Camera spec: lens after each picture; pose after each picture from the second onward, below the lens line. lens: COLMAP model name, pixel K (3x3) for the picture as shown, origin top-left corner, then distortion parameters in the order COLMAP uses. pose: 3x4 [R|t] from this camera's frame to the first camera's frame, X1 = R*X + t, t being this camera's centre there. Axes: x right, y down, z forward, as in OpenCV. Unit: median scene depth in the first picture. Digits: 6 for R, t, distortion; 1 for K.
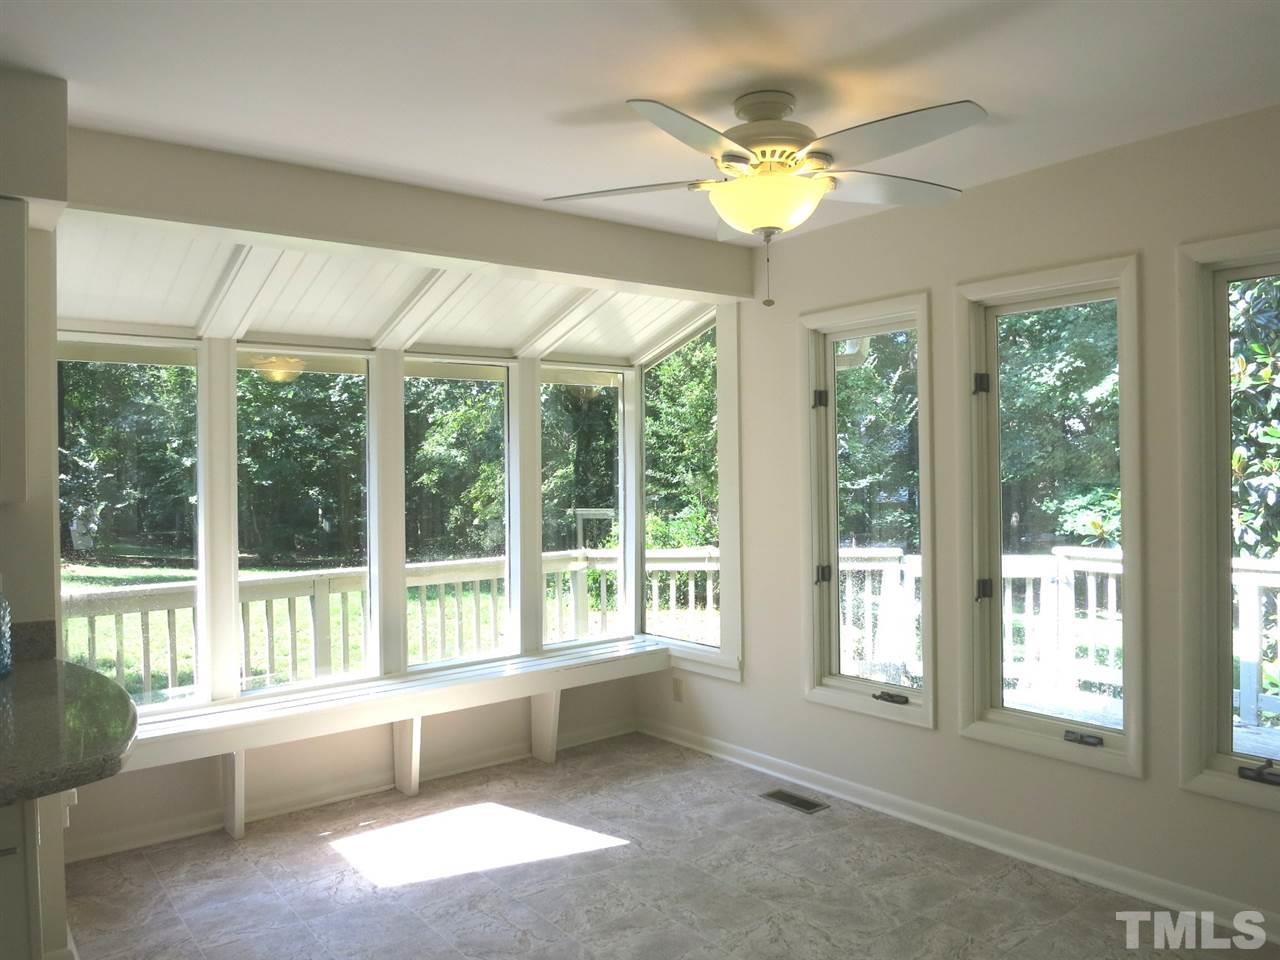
lens RADIAL K [[927.7, 0, 639.9], [0, 927.7, 477.4], [0, 0, 1]] dist [-0.046718, -0.002506]
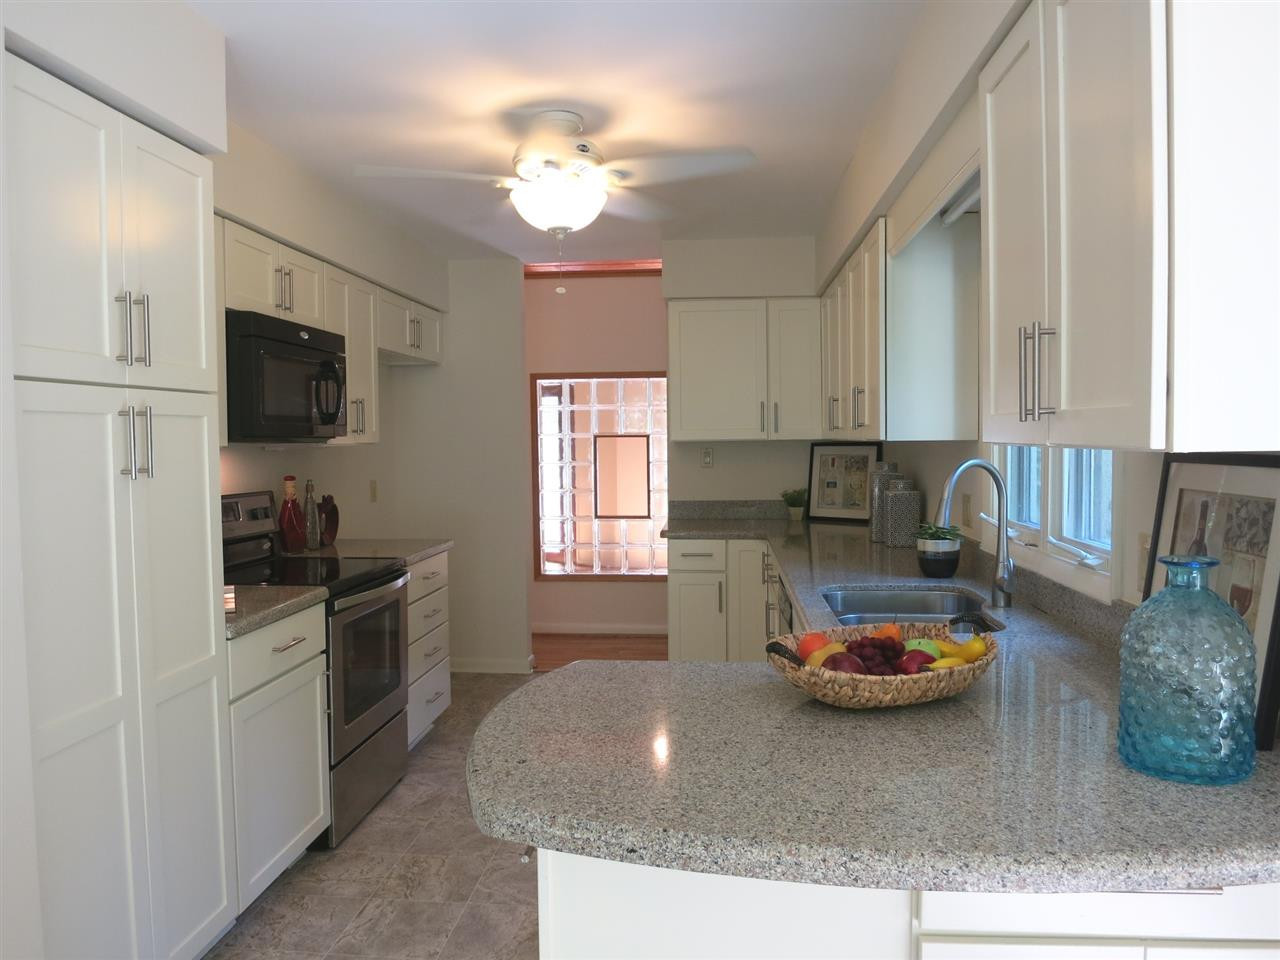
lens RADIAL K [[927.7, 0, 640.0], [0, 927.7, 479.2], [0, 0, 1]] dist [-0.046718, -0.002506]
pose [[-0.691596, 0.053627, -0.720291, 0.586022], [0.017790, 0.998202, 0.057237, -0.011020], [0.722066, 0.026771, -0.691306, 1.832218]]
